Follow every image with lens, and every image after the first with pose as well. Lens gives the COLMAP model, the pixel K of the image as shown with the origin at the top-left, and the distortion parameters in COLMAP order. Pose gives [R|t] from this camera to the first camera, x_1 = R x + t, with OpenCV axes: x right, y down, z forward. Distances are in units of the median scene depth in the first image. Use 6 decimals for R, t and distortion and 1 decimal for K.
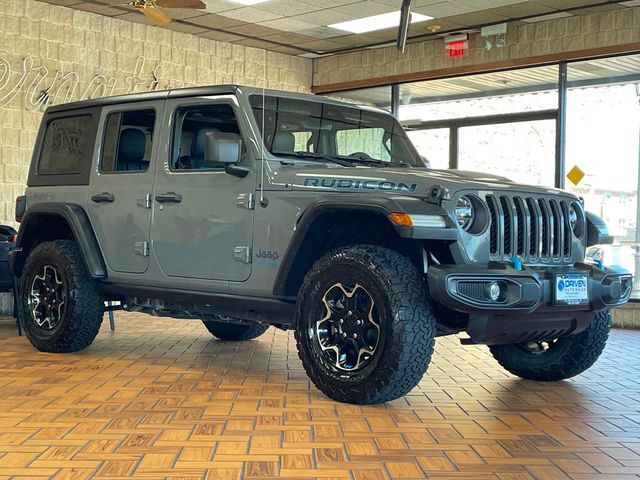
lens RADIAL K [[1024.8, 0, 319.2], [0, 1024.8, 240.2], [0, 0, 1]] dist [0.173154, 0.000000]
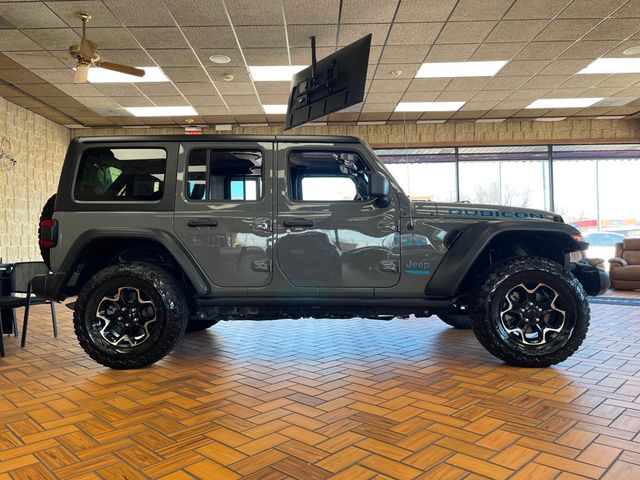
lens RADIAL K [[479.1, 0, 319.6], [0, 479.1, 237.9], [0, 0, 1]] dist [0.038521, -0.010111]
pose [[0.728737, -0.018259, 0.684551, -0.476590], [0.026615, 0.999644, -0.001669, -0.019830], [-0.684277, 0.019436, 0.728963, 0.536794]]
